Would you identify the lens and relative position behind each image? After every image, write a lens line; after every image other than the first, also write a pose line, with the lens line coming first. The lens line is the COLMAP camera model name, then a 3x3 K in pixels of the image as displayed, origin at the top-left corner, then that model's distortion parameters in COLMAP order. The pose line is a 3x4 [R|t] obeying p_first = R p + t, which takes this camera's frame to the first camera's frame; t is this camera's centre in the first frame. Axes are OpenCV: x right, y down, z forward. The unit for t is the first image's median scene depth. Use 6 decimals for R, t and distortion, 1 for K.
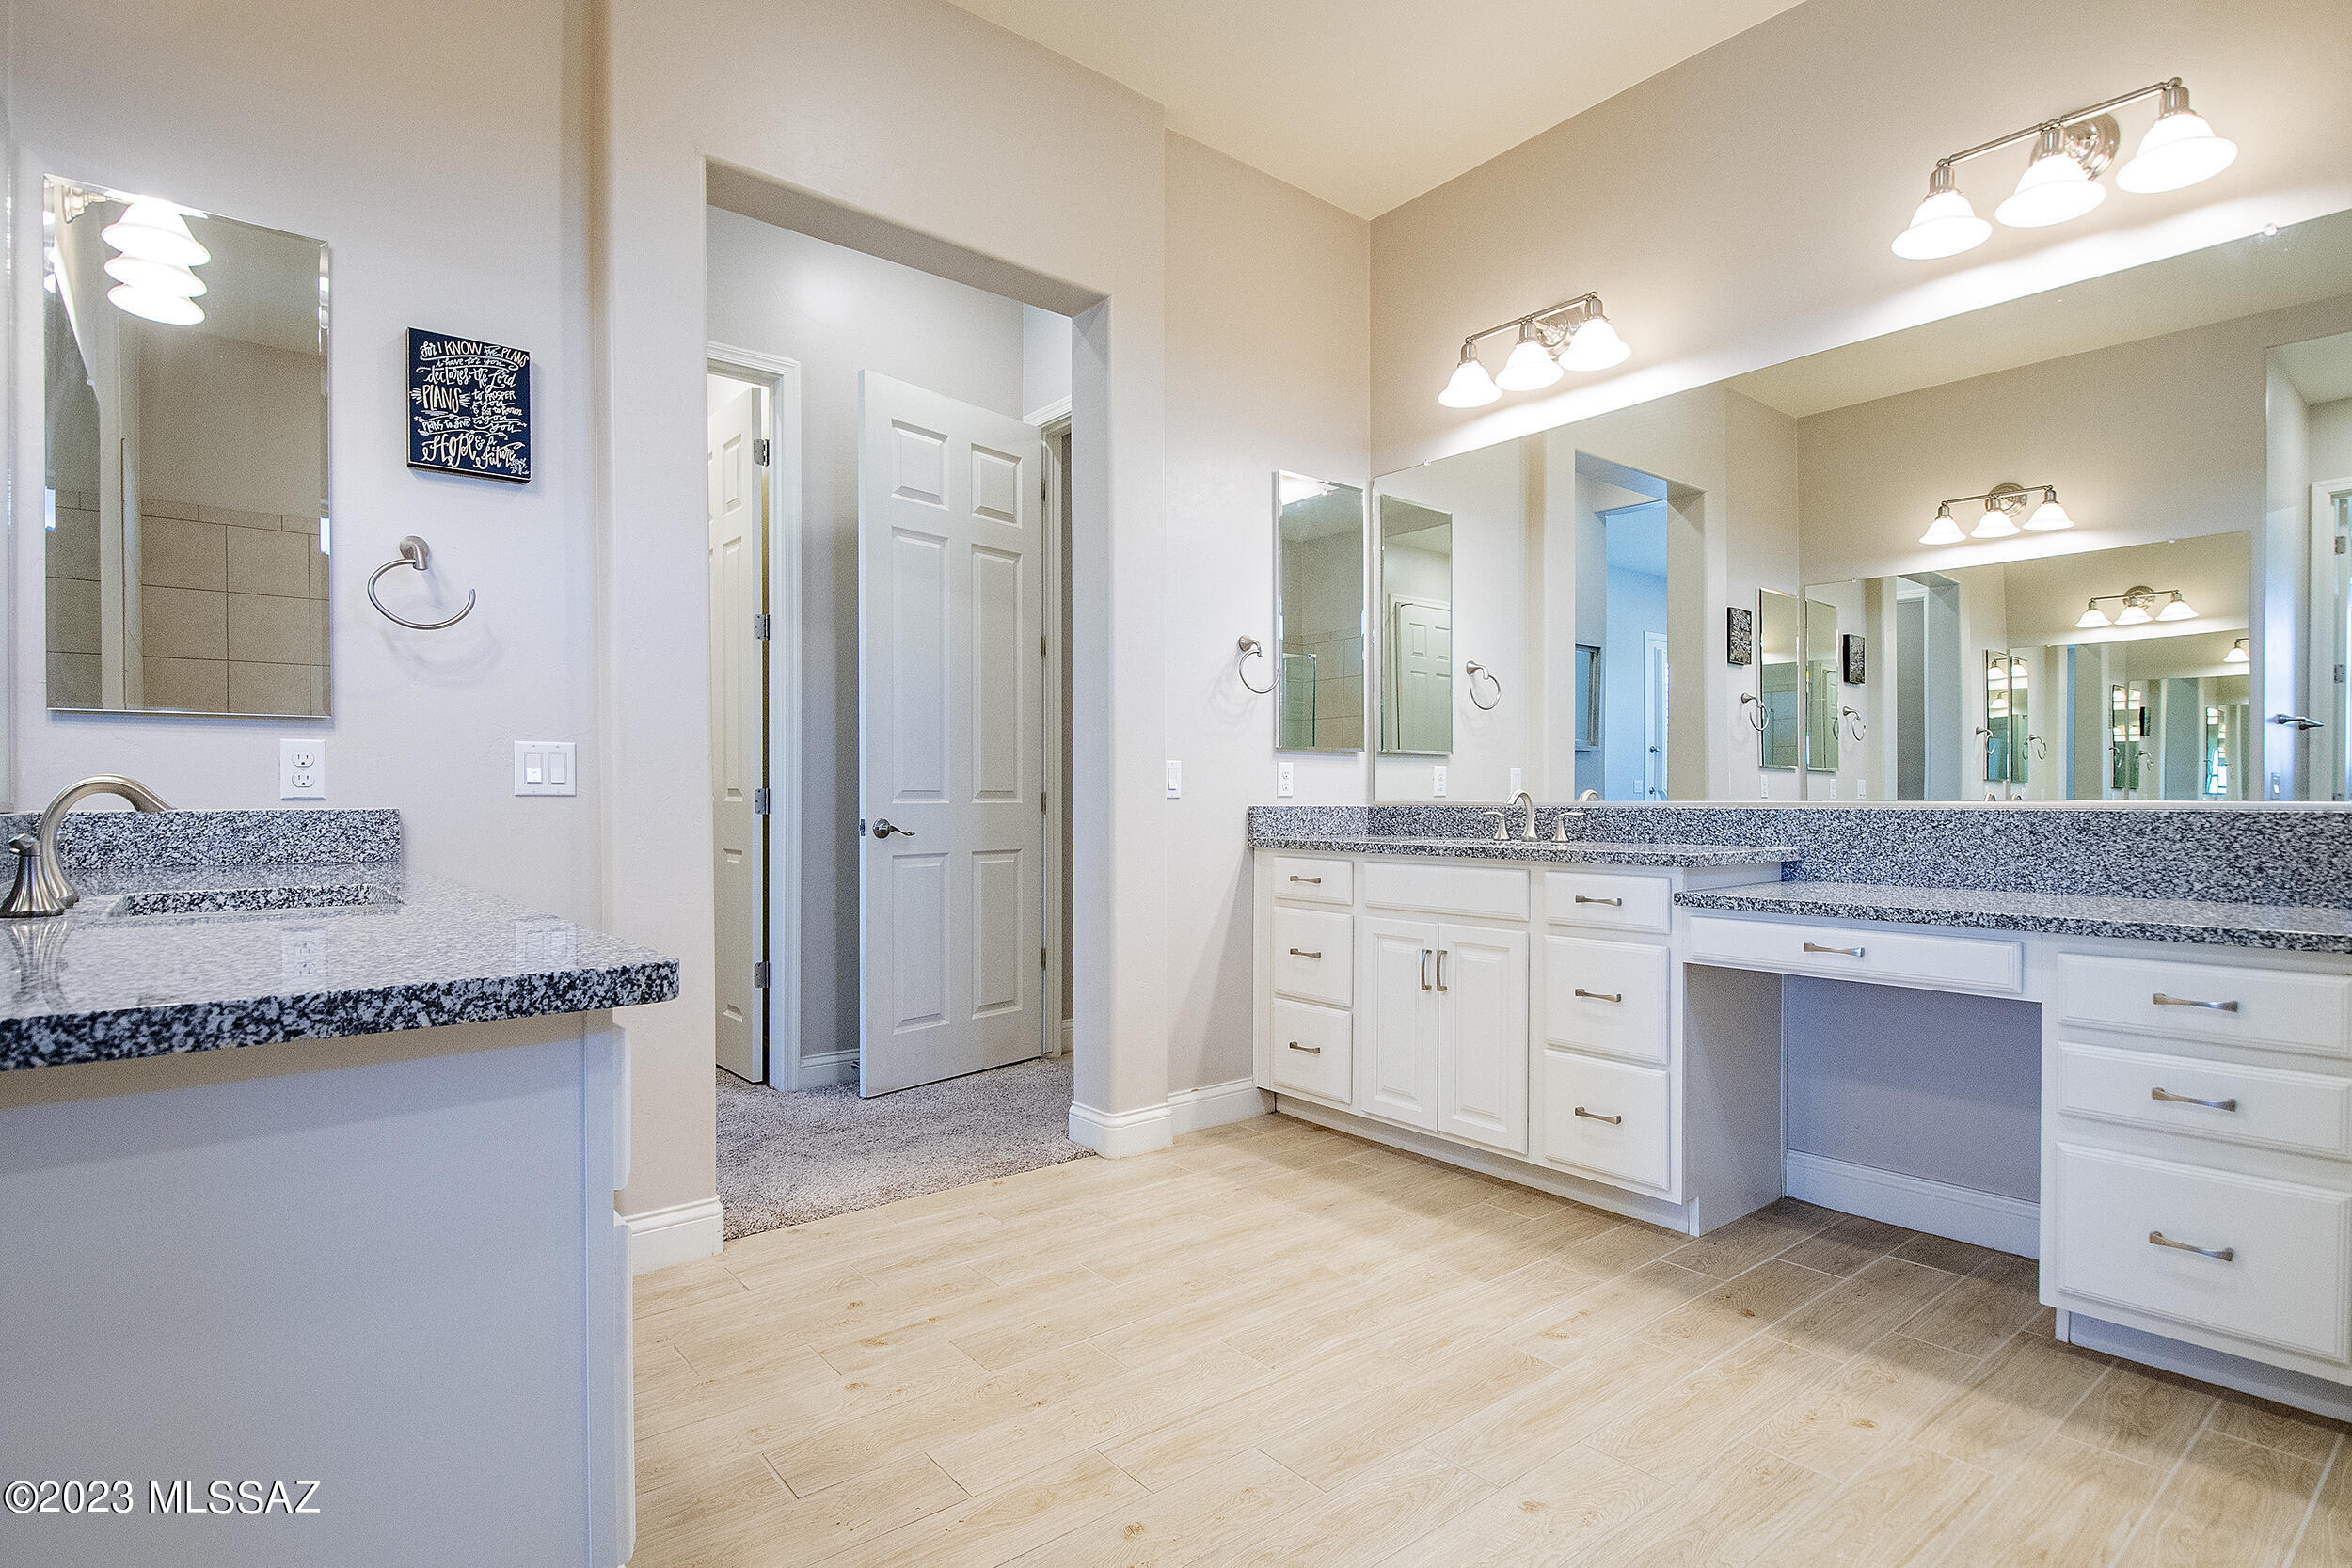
lens RADIAL K [[1154.4, 0, 1176.0], [0, 1154.4, 784.0], [0, 0, 1]] dist [-0.028959, -0.000601]
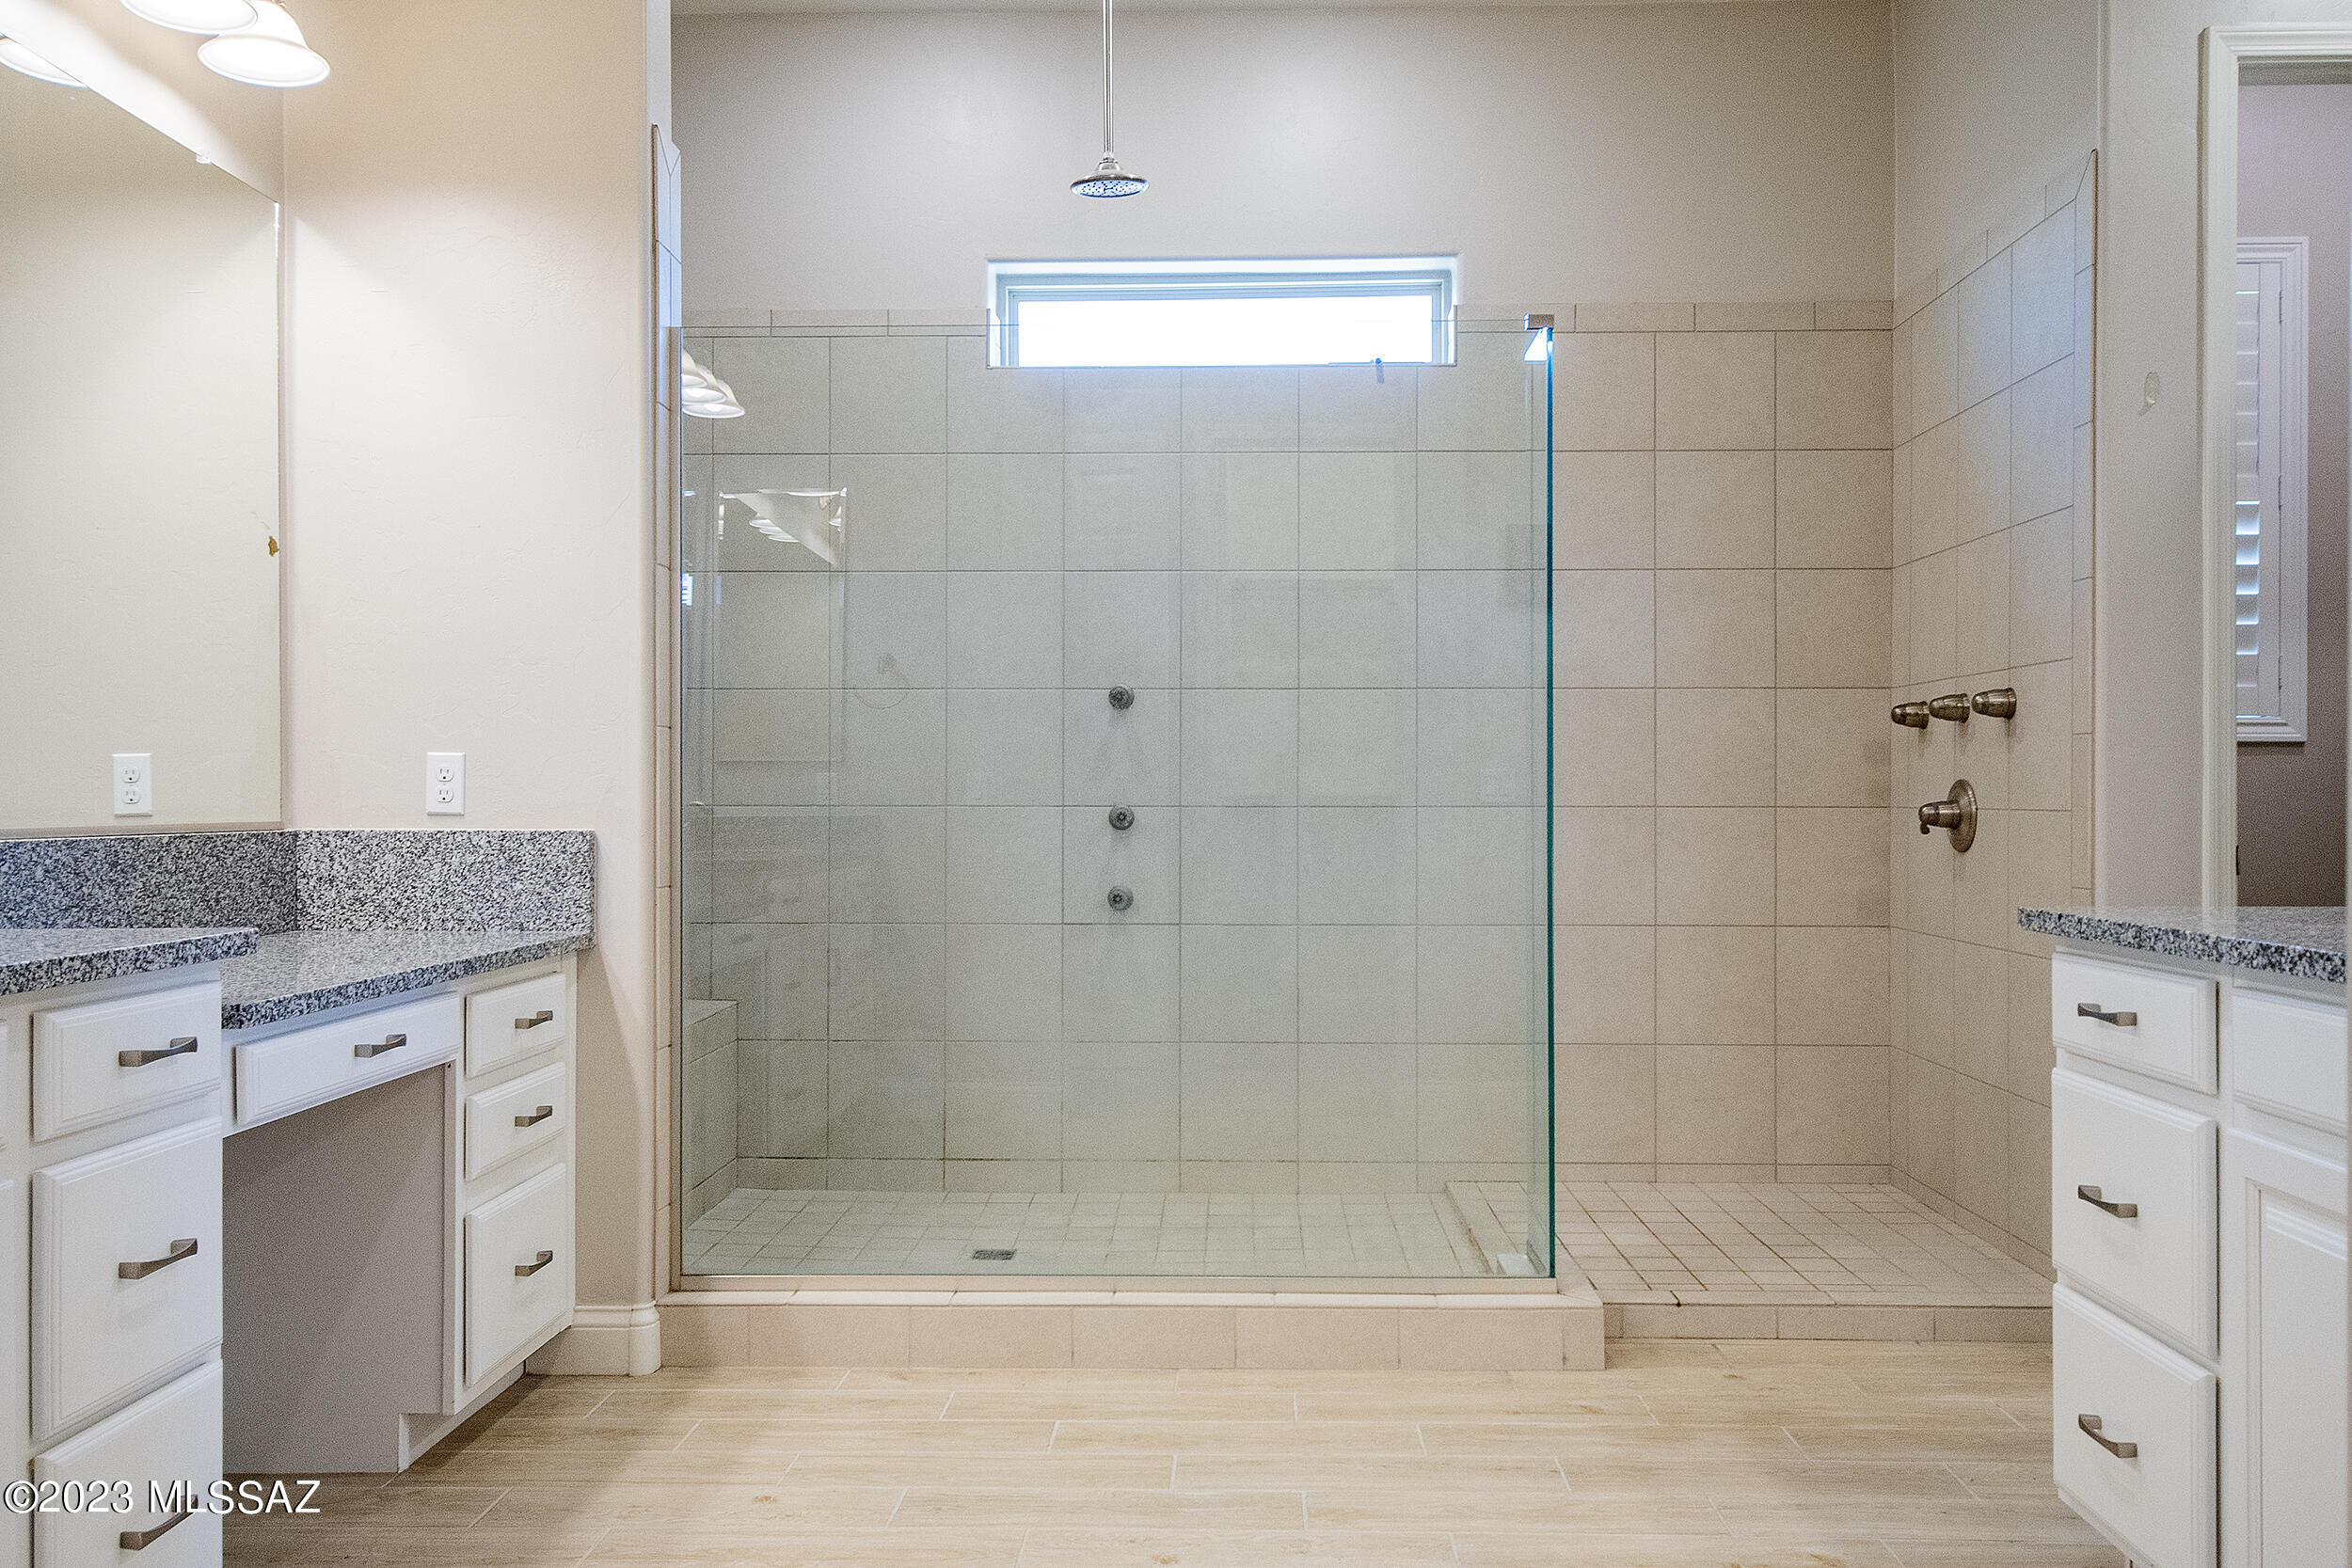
lens RADIAL K [[1876.0, 0, 1182.6], [0, 1876.0, 772.3], [0, 0, 1]] dist [0.004077, -0.002814]
pose [[-0.763670, 0.011809, 0.645499, -0.482830], [-0.003564, 0.999740, -0.022506, 0.006286], [-0.645598, -0.019488, -0.763429, 1.471821]]
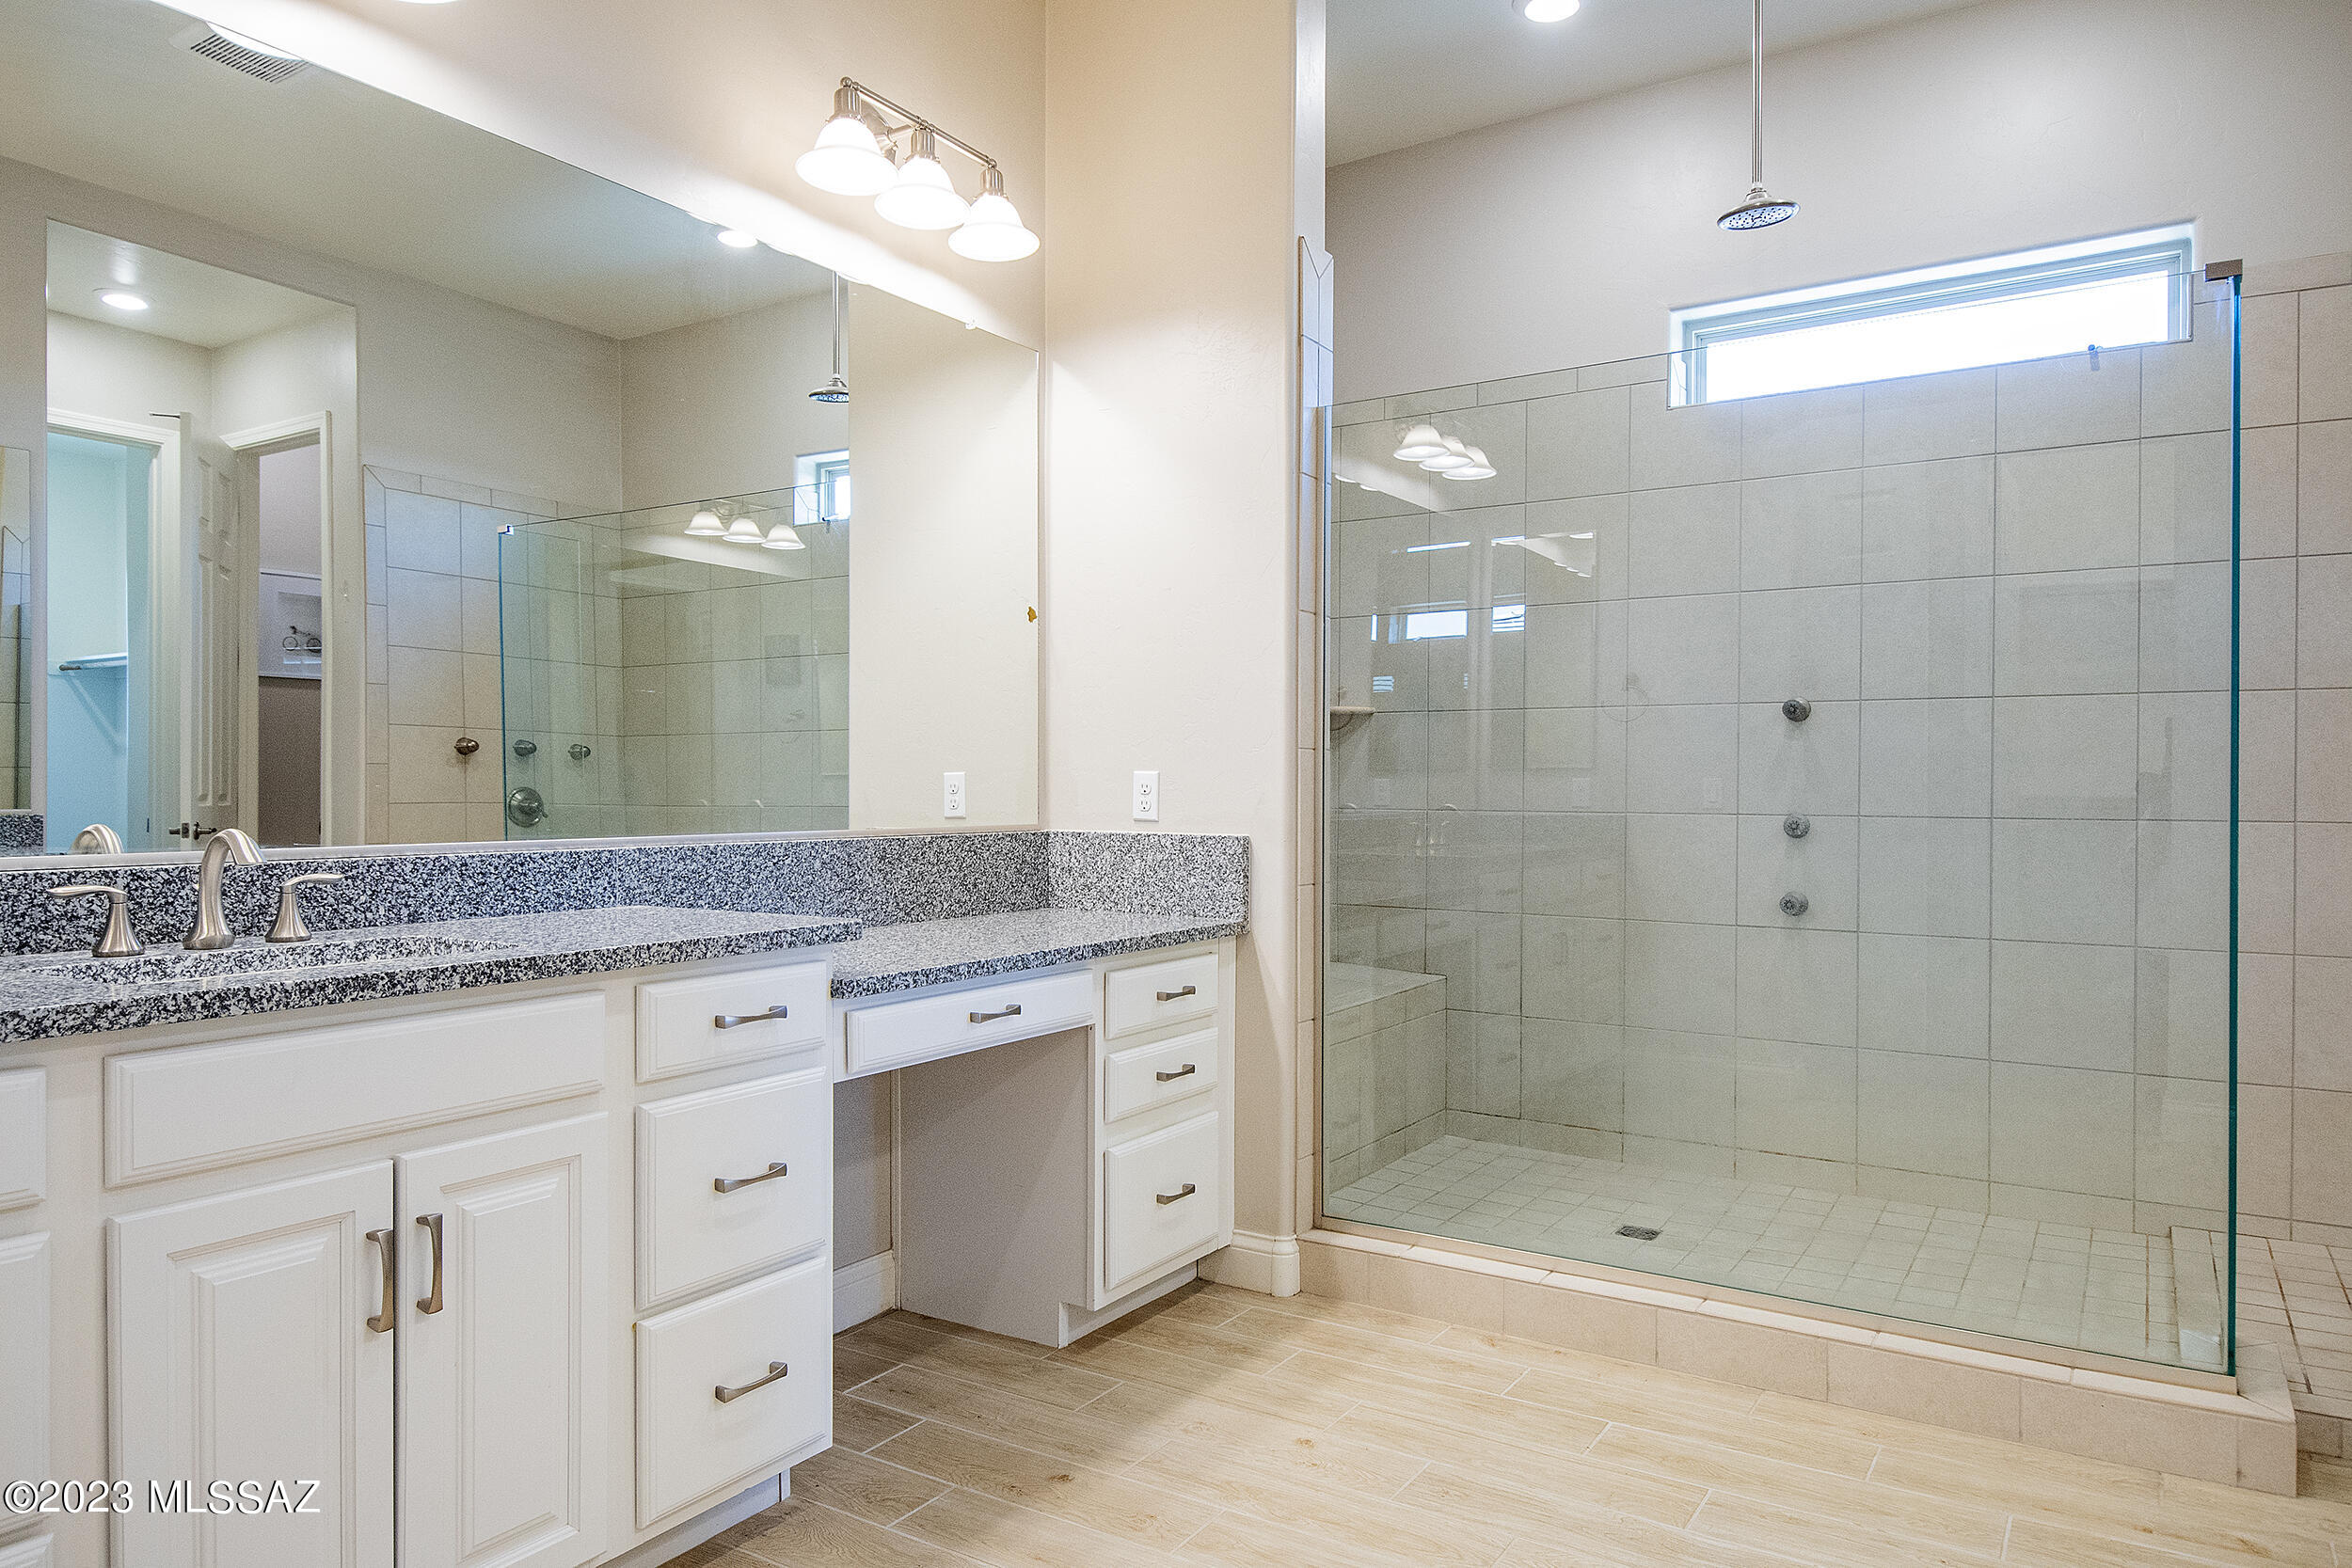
lens RADIAL K [[1469.6, 0, 1176.0], [0, 1469.6, 784.0], [0, 0, 1]] dist [0.016699, -0.022065]
pose [[-0.316319, 0.002862, 0.948649, -0.471923], [-0.011705, 0.999908, -0.006920, -0.017274], [-0.948581, -0.013293, -0.316256, 1.160457]]
